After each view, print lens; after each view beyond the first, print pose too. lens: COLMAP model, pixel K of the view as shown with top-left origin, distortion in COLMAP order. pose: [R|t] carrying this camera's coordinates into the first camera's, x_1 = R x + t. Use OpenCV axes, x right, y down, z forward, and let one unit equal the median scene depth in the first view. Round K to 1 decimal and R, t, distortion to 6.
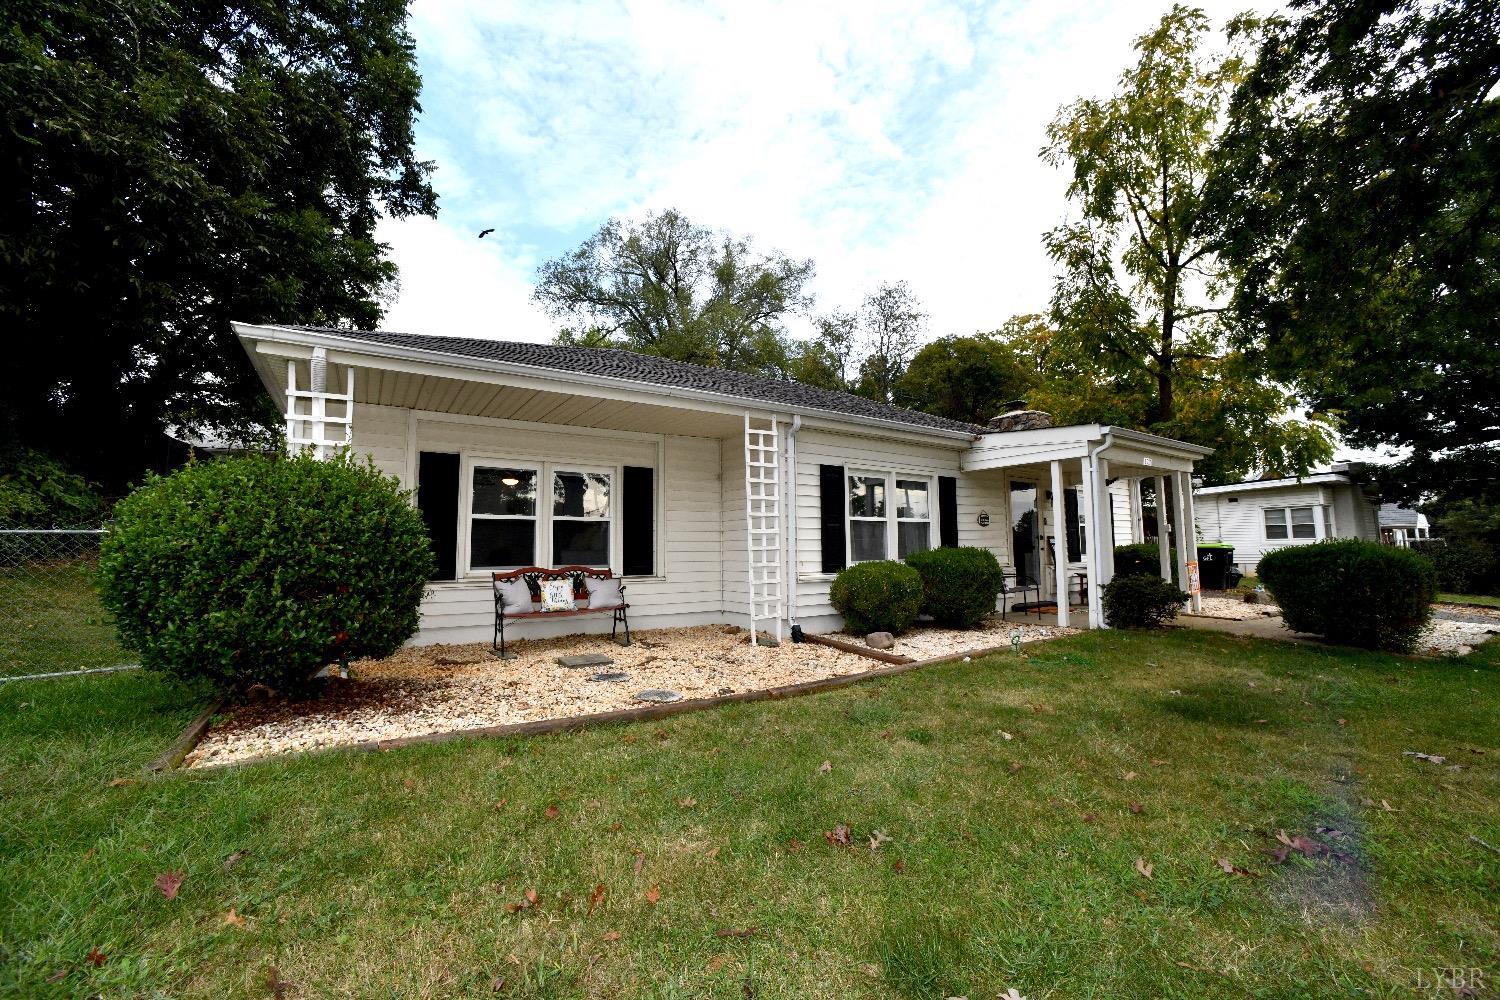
lens RADIAL K [[594.3, 0, 753.2], [0, 594.3, 500.7], [0, 0, 1]] dist [-0.033723, 0.008040]
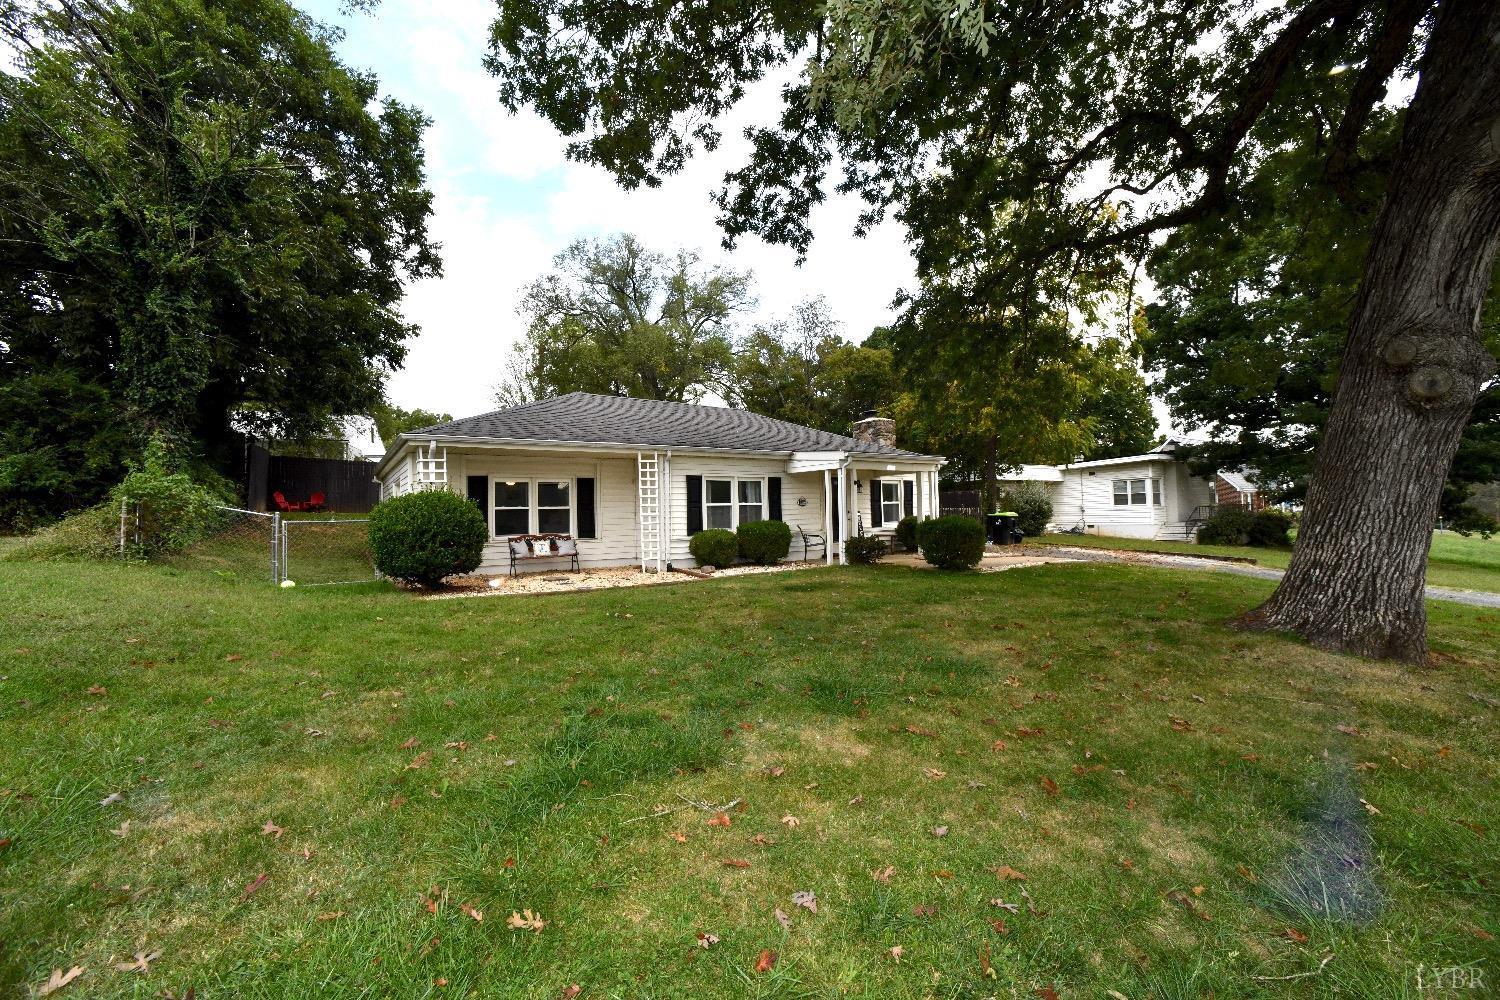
lens RADIAL K [[594.3, 0, 748.3], [0, 594.3, 505.9], [0, 0, 1]] dist [-0.033723, 0.008040]
pose [[0.999800, -0.012279, 0.015790, 0.270418], [0.011170, 0.997587, 0.068517, -0.090242], [-0.016593, -0.068327, 0.997525, -0.797833]]
